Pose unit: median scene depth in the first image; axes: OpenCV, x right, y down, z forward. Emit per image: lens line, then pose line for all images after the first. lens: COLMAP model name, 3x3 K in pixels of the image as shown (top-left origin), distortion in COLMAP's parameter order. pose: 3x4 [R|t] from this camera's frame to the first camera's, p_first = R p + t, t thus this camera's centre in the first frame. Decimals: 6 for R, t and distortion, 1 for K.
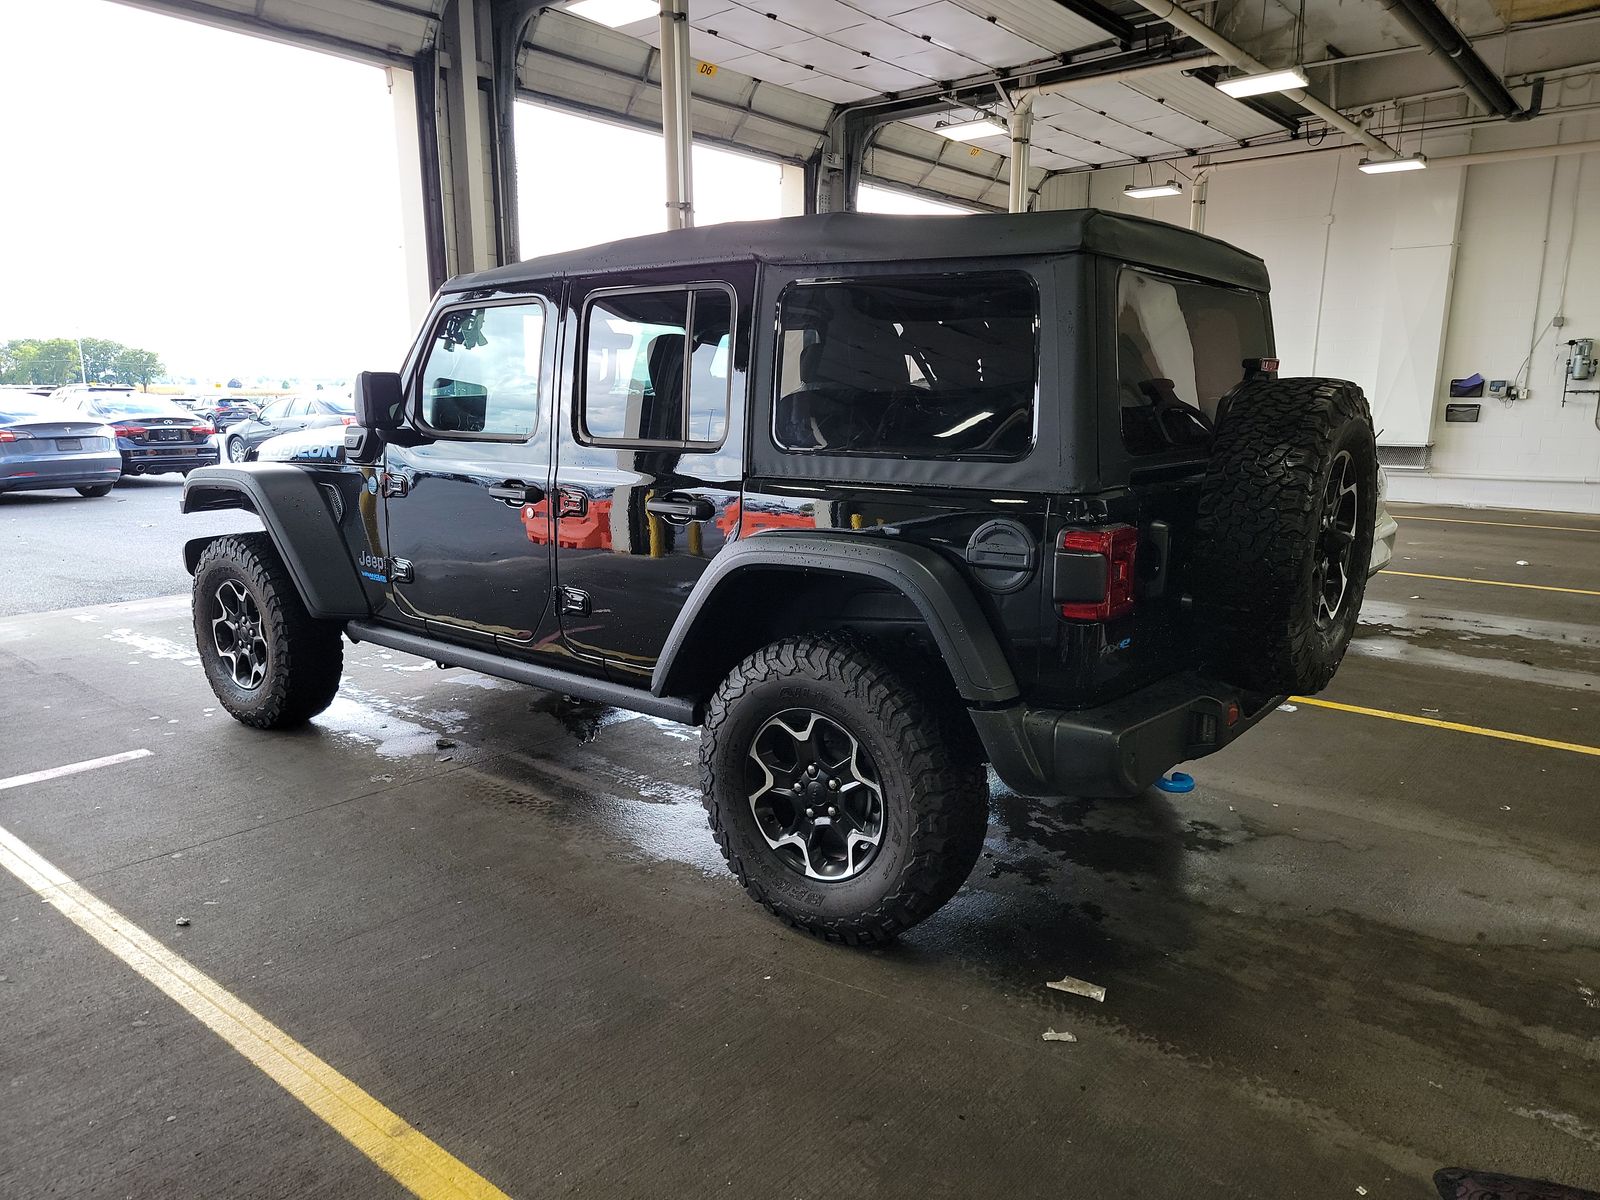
lens RADIAL K [[1112.9, 0, 790.1], [0, 1112.9, 599.7], [0, 0, 1]] dist [0.039650, -0.011670]
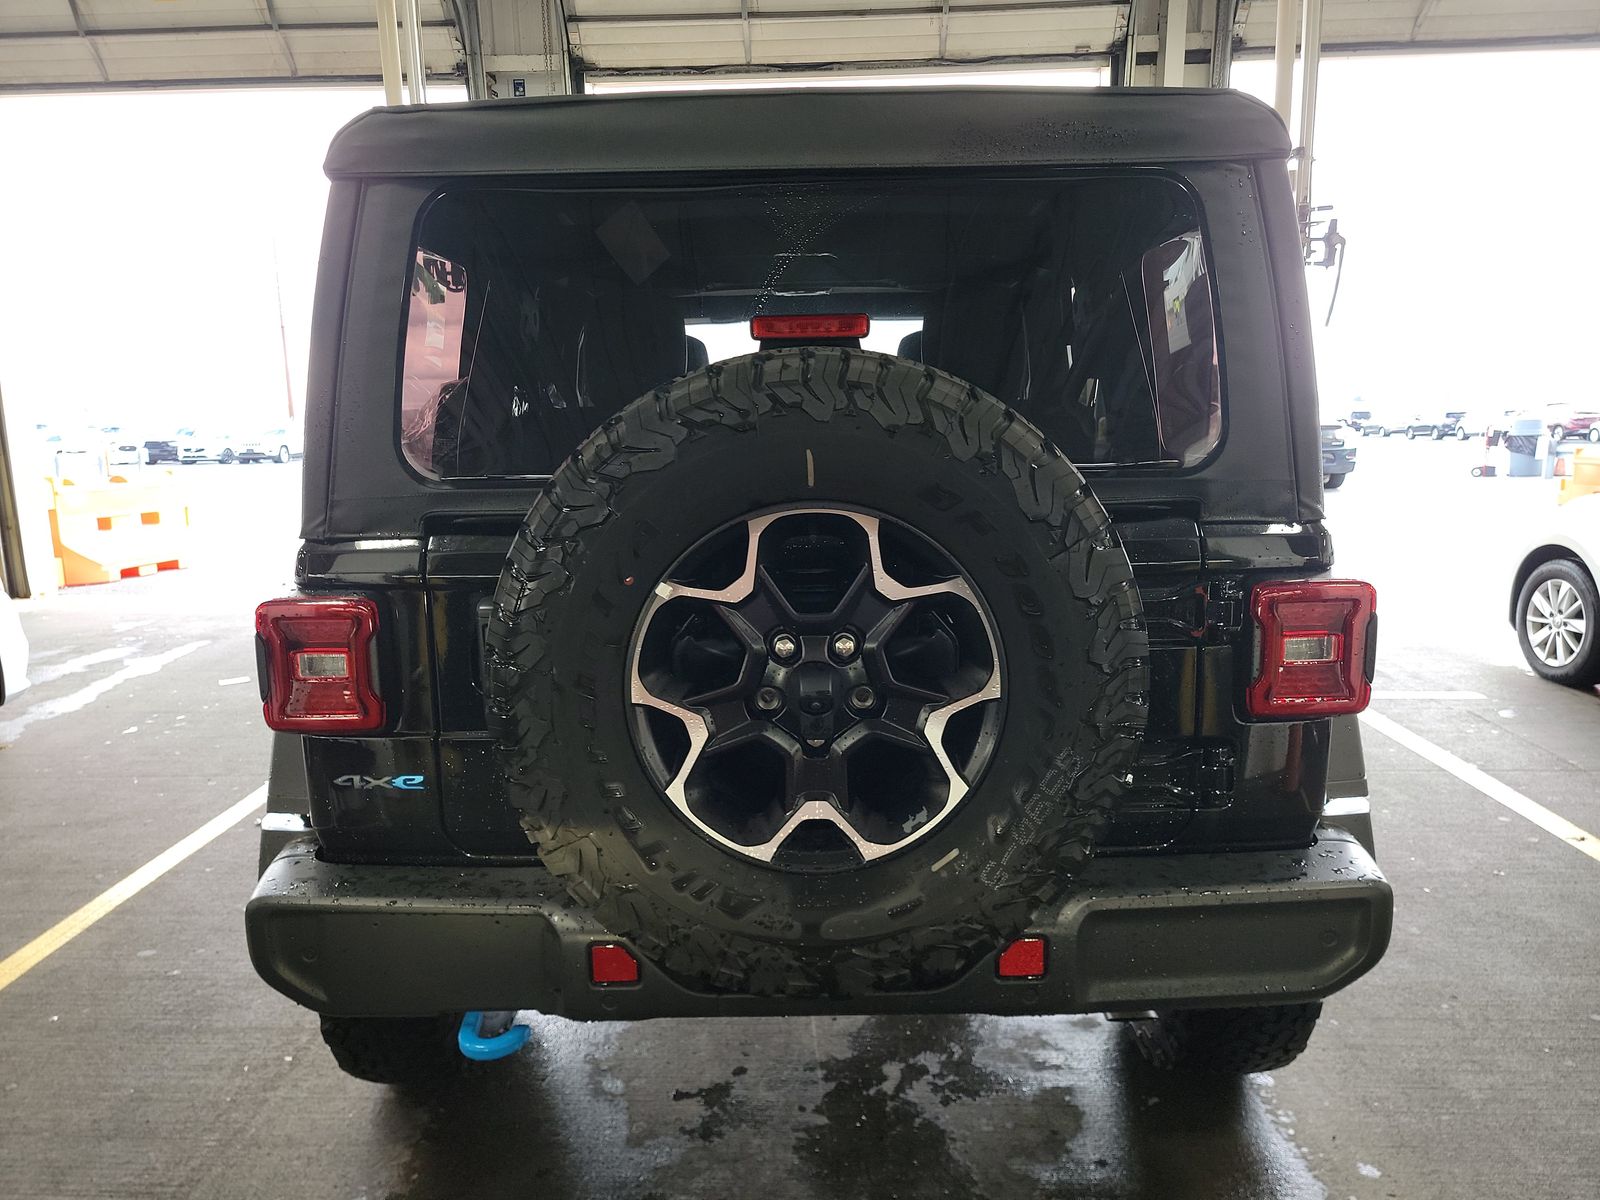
lens RADIAL K [[1112.9, 0, 796.7], [0, 1112.9, 603.6], [0, 0, 1]] dist [0.039650, -0.011670]
pose [[0.625946, 0.098393, -0.773635, 0.537036], [-0.117253, 0.992606, 0.031373, -0.060422], [0.771001, 0.071073, 0.632855, 0.501438]]
